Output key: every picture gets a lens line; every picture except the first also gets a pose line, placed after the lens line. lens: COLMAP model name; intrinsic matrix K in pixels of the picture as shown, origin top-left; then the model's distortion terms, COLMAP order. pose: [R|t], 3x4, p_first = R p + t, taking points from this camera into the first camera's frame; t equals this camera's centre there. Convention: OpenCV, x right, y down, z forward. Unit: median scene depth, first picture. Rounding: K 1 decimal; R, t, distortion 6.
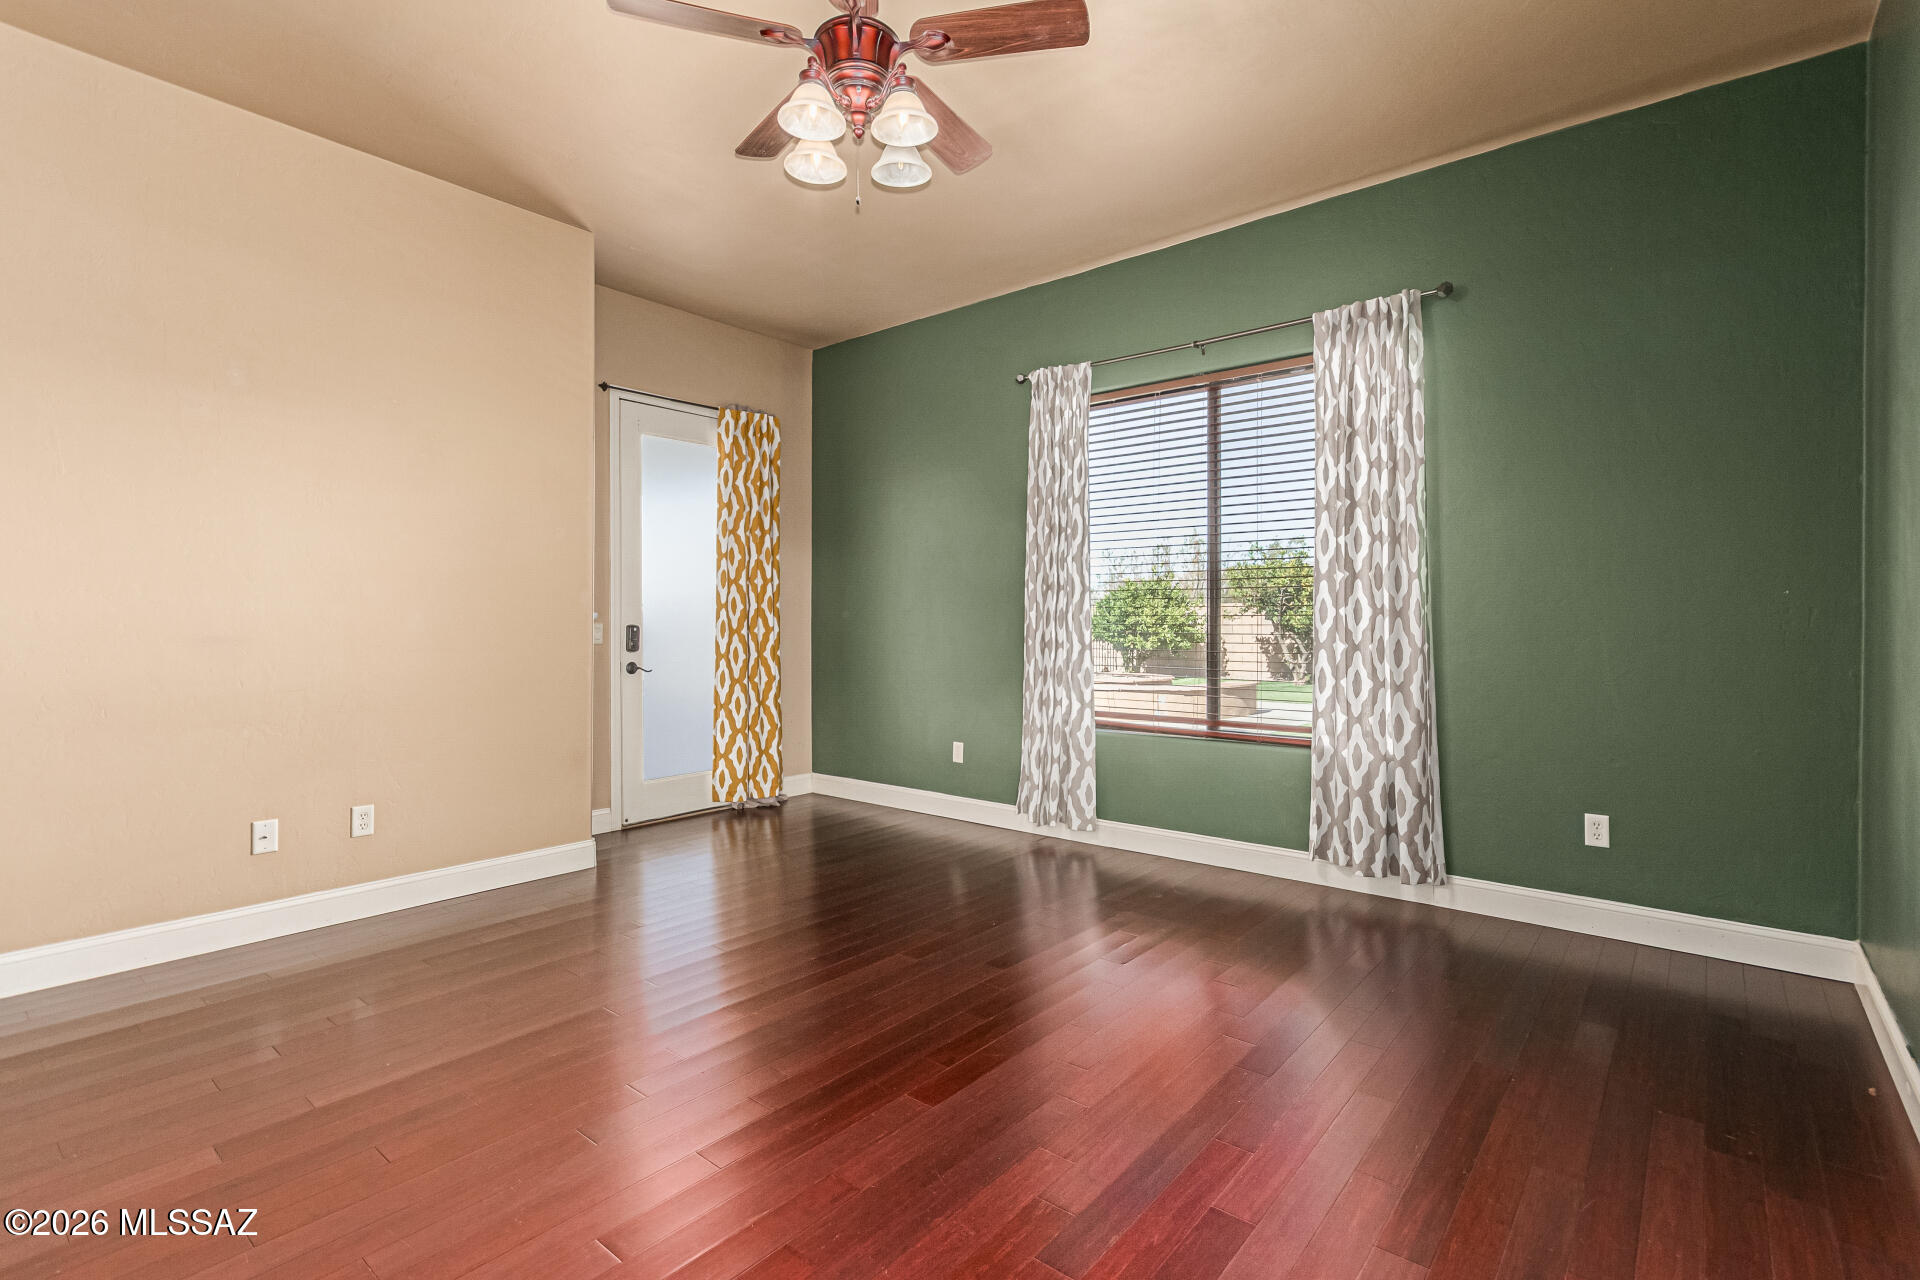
lens RADIAL K [[896.4, 0, 964.3], [0, 896.4, 626.0], [0, 0, 1]] dist [0.009760, 0.002132]
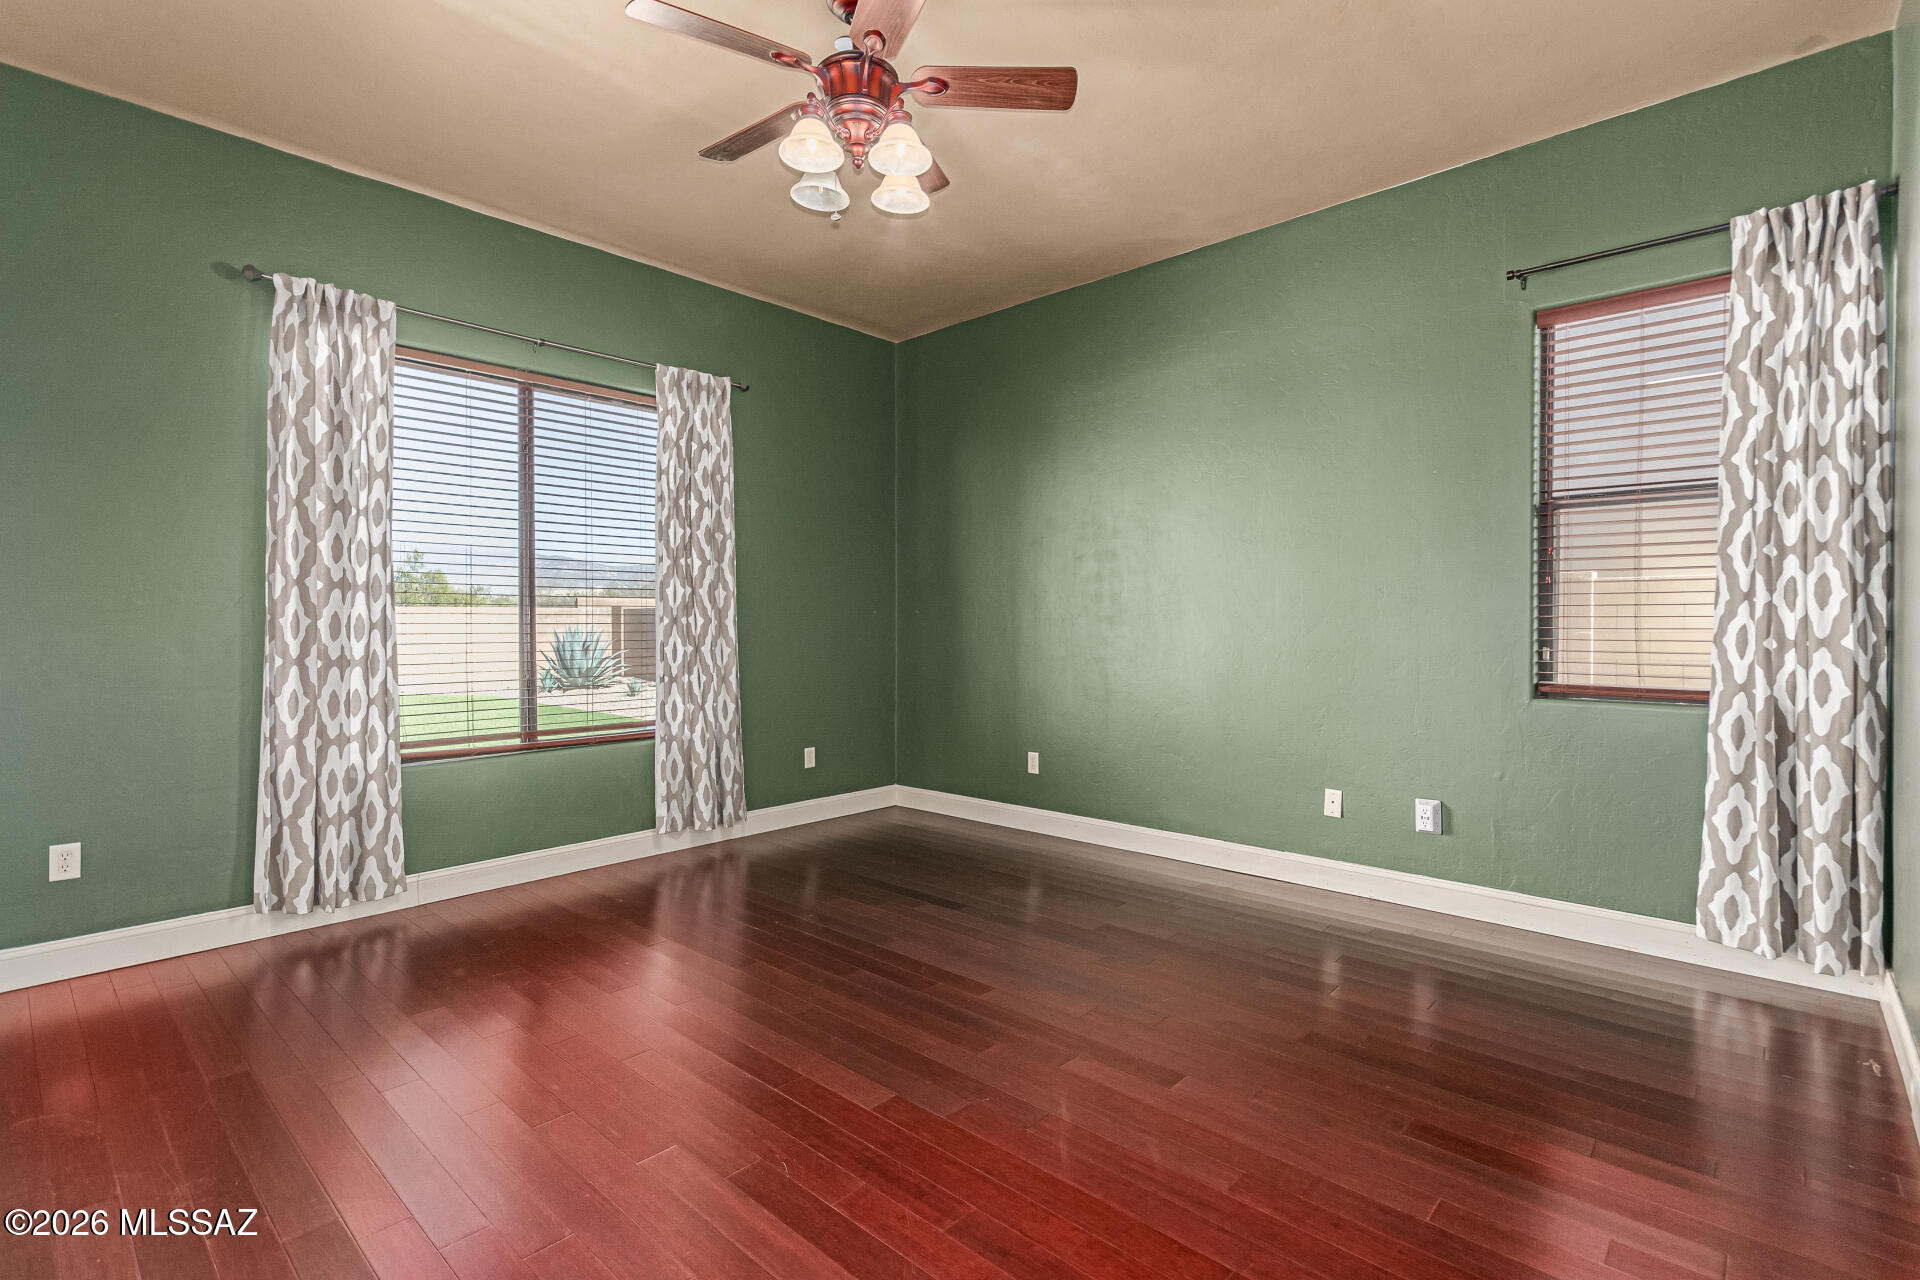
lens RADIAL K [[896.4, 0, 946.0], [0, 896.4, 634.9], [0, 0, 1]] dist [0.009760, 0.002132]
pose [[0.065043, -0.014932, 0.997771, -0.796632], [0.005194, 0.999880, 0.014625, -0.013338], [-0.997869, 0.004231, 0.065112, 0.590218]]
